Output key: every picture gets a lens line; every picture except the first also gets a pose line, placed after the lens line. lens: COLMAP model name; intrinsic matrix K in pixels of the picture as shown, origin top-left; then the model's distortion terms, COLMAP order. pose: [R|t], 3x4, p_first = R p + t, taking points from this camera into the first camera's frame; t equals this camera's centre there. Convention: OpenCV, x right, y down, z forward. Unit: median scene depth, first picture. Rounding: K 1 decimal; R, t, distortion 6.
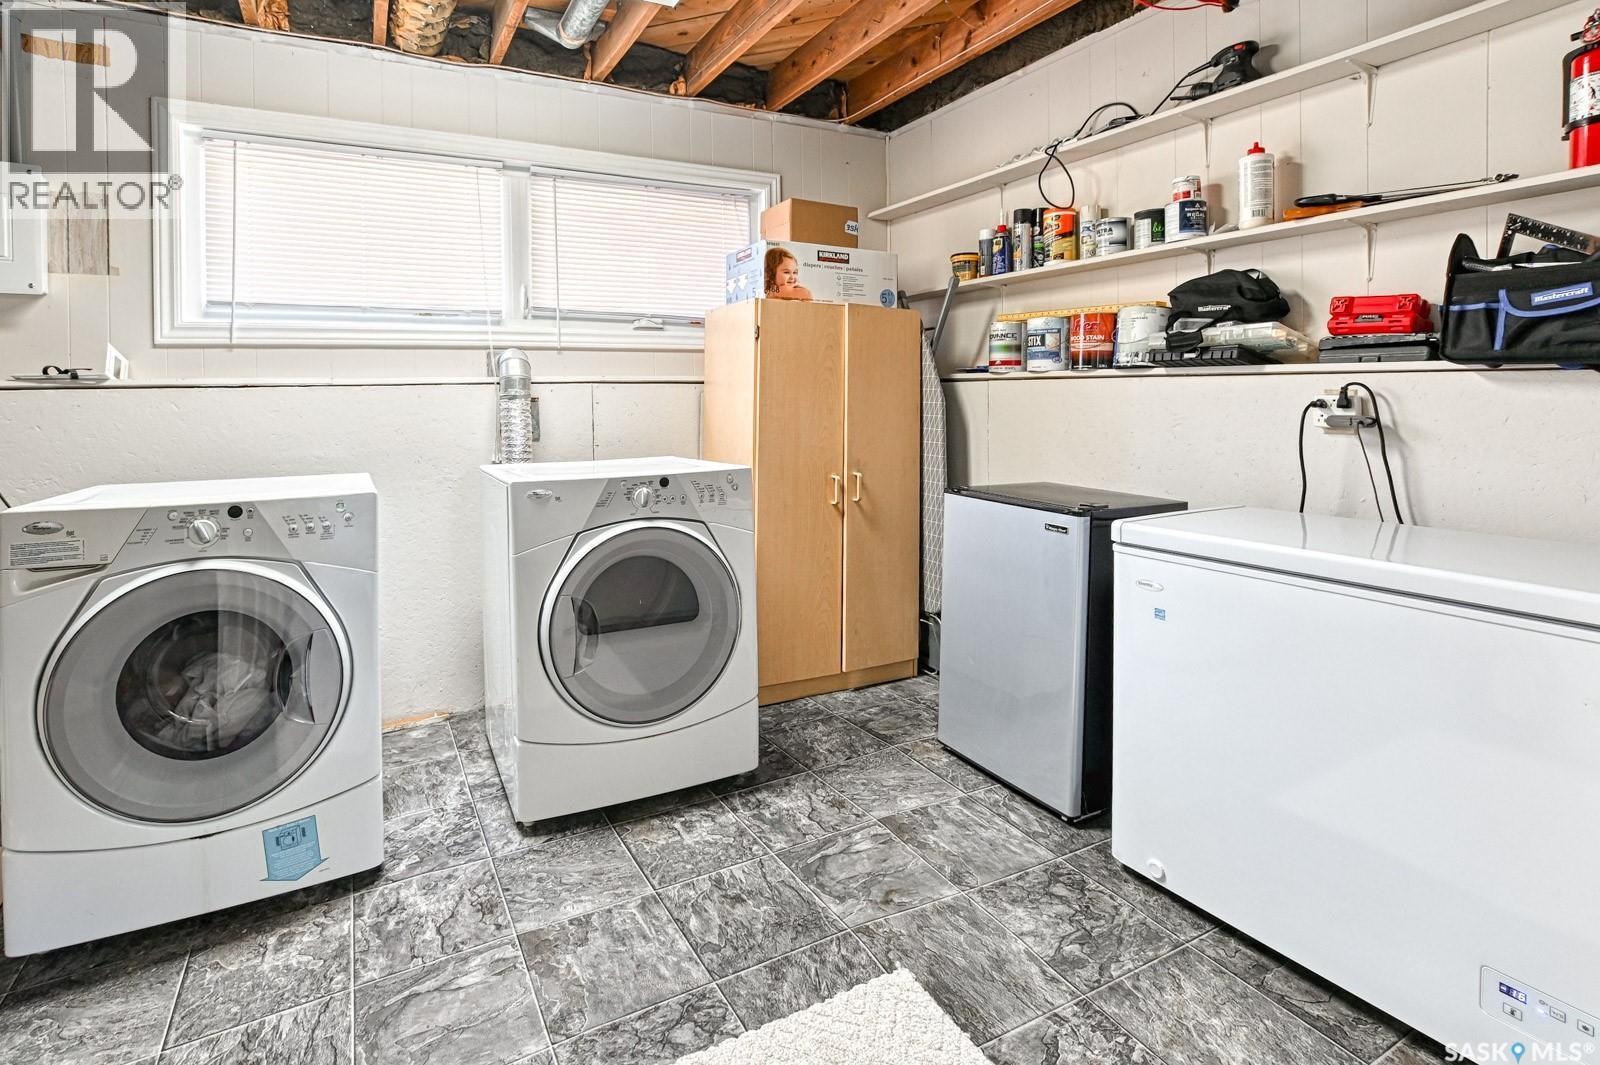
lens RADIAL K [[730.8, 0, 791.8], [0, 730.8, 483.5], [0, 0, 1]] dist [-0.017629, 0.000304]
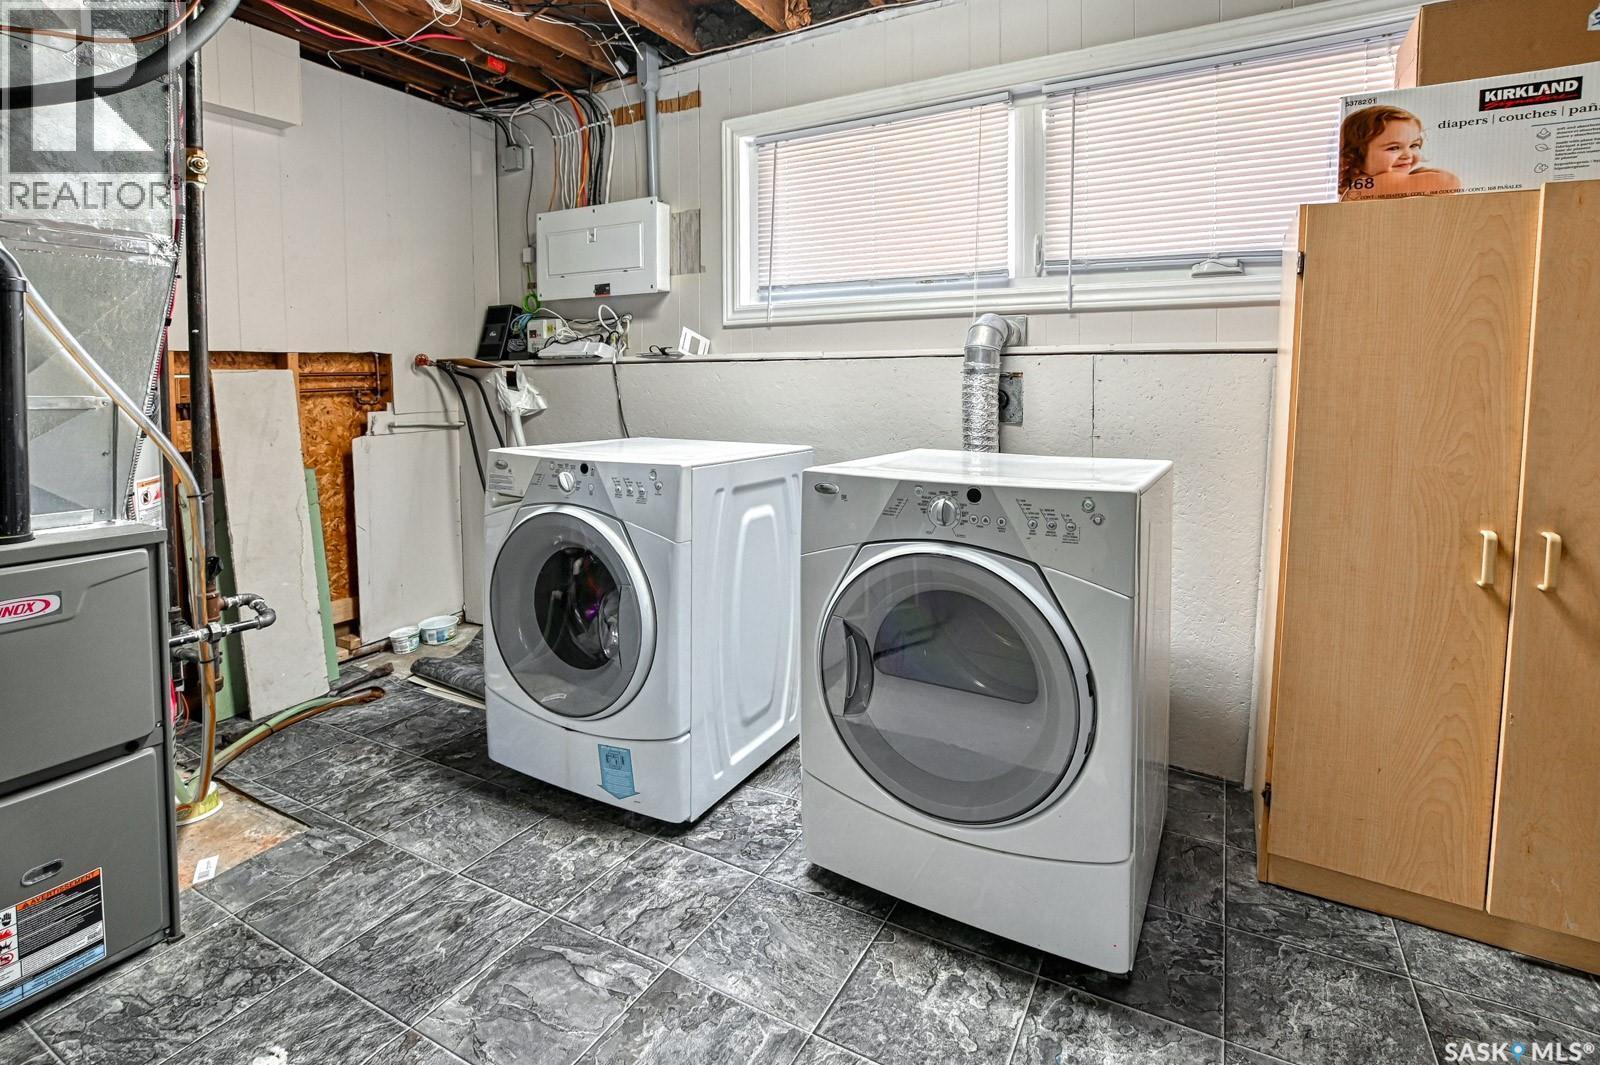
lens RADIAL K [[776.3, 0, 802.2], [0, 776.3, 461.8], [0, 0, 1]] dist [-0.027860, 0.007013]
pose [[0.543740, 0.102337, -0.832991, 0.324365], [-0.102388, 0.993213, 0.055187, -0.053631], [0.832985, 0.055281, 0.550528, 0.423026]]
